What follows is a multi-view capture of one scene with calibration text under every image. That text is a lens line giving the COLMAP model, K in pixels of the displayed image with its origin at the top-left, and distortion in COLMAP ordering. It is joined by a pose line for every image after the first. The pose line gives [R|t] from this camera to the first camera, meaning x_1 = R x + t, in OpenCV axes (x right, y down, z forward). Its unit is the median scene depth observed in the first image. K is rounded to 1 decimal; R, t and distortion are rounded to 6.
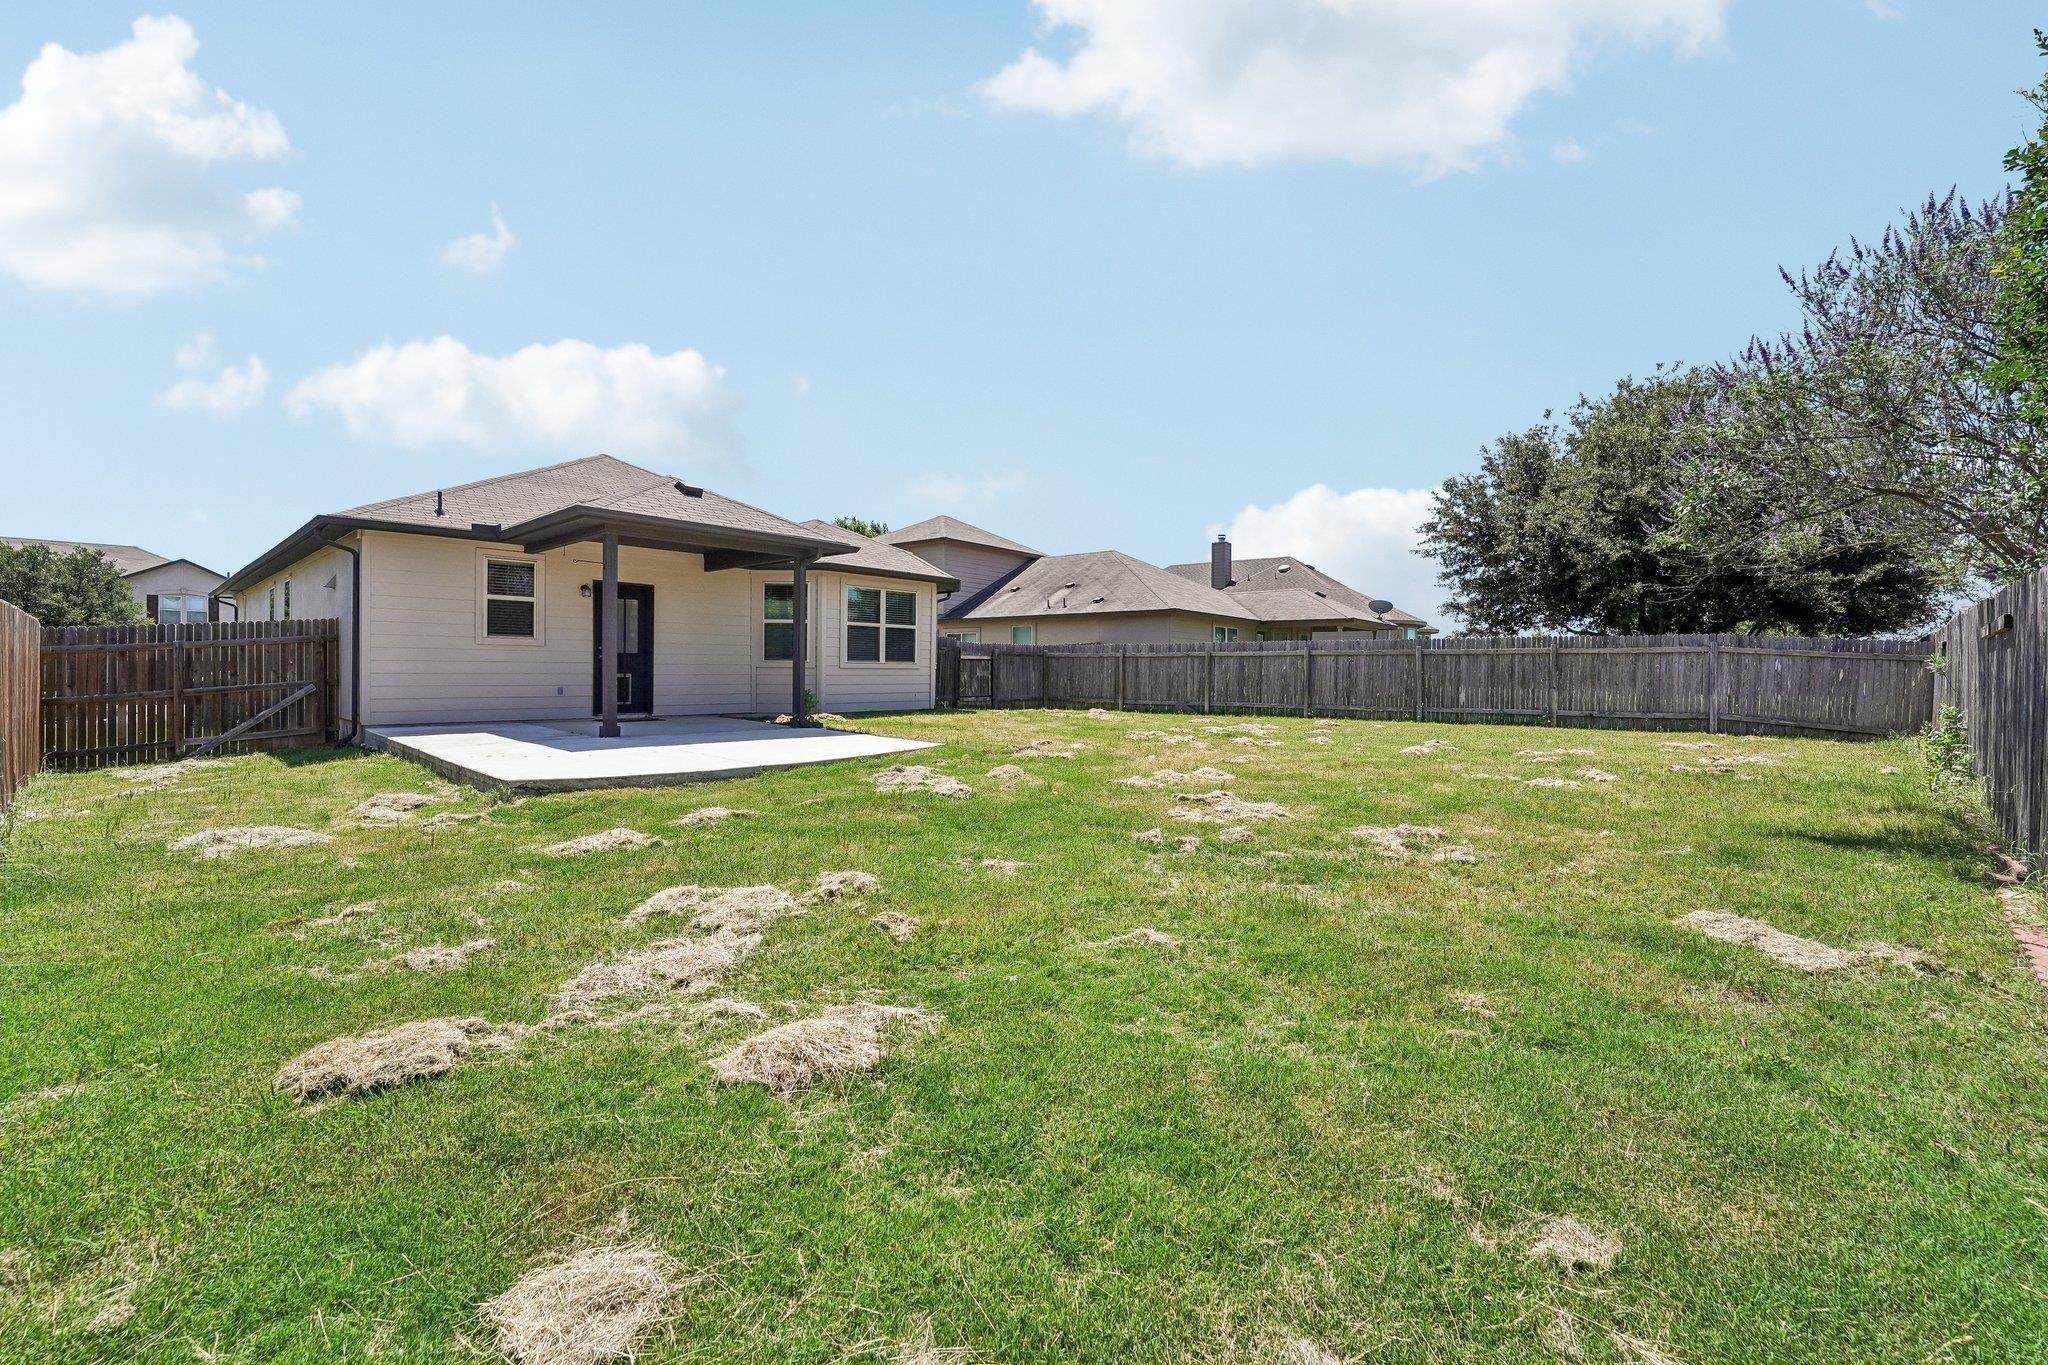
lens RADIAL K [[828.7, 0, 1024.4], [0, 828.7, 664.0], [0, 0, 1]] dist [0.003112, 0.000252]
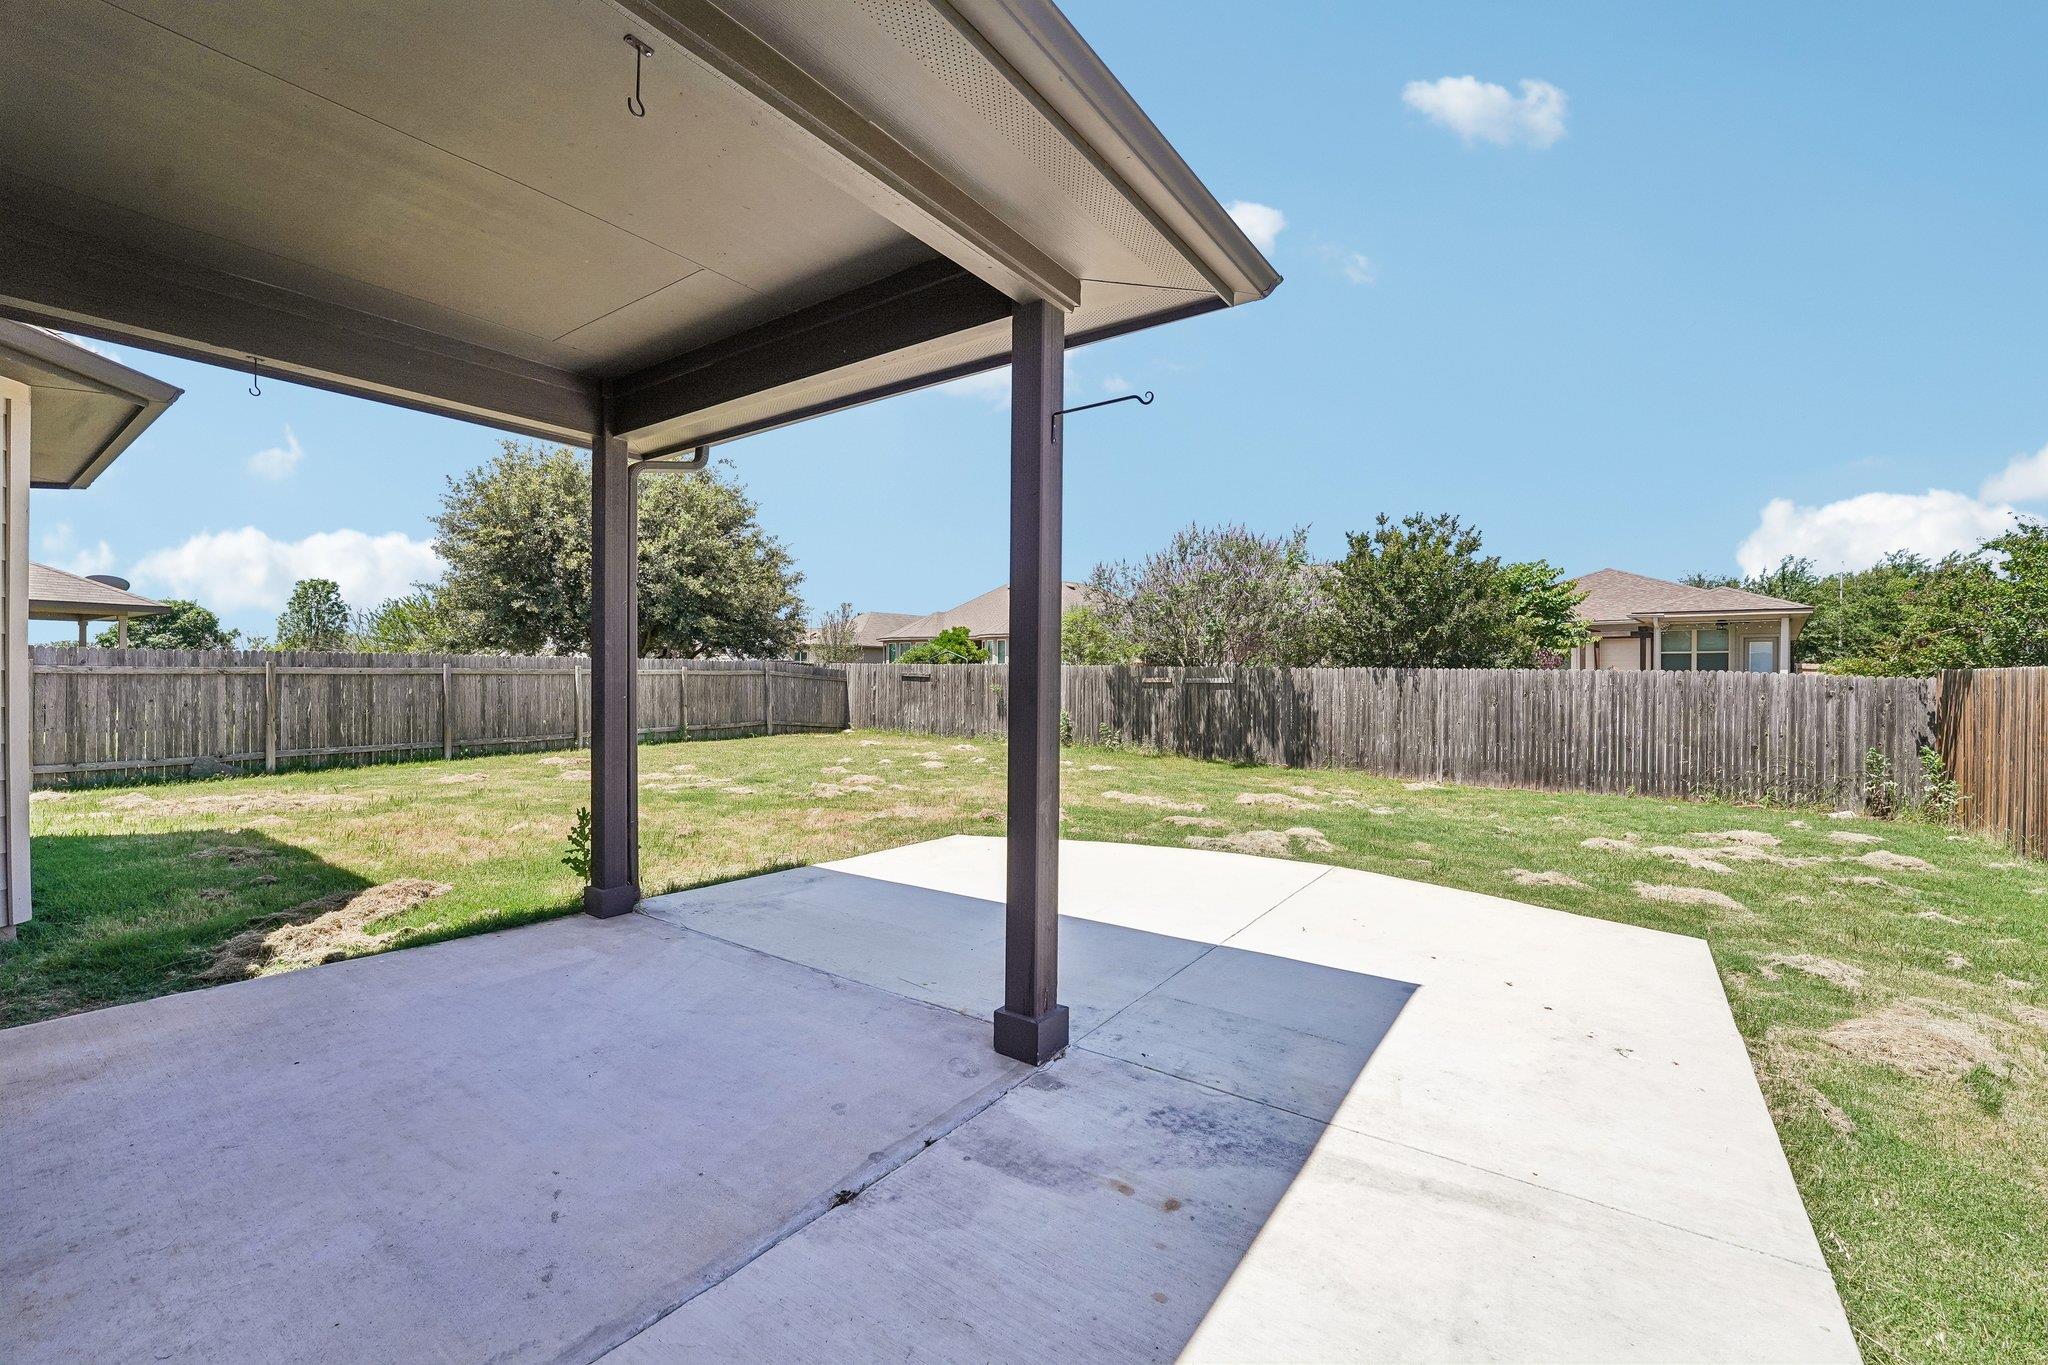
lens RADIAL K [[828.7, 0, 1025.5], [0, 828.7, 688.4], [0, 0, 1]] dist [0.003112, 0.000252]
pose [[-0.126375, -0.008248, 0.991948, -0.438639], [0.012978, 0.999866, 0.009967, 0.001479], [-0.991898, 0.014133, -0.126251, 0.563136]]
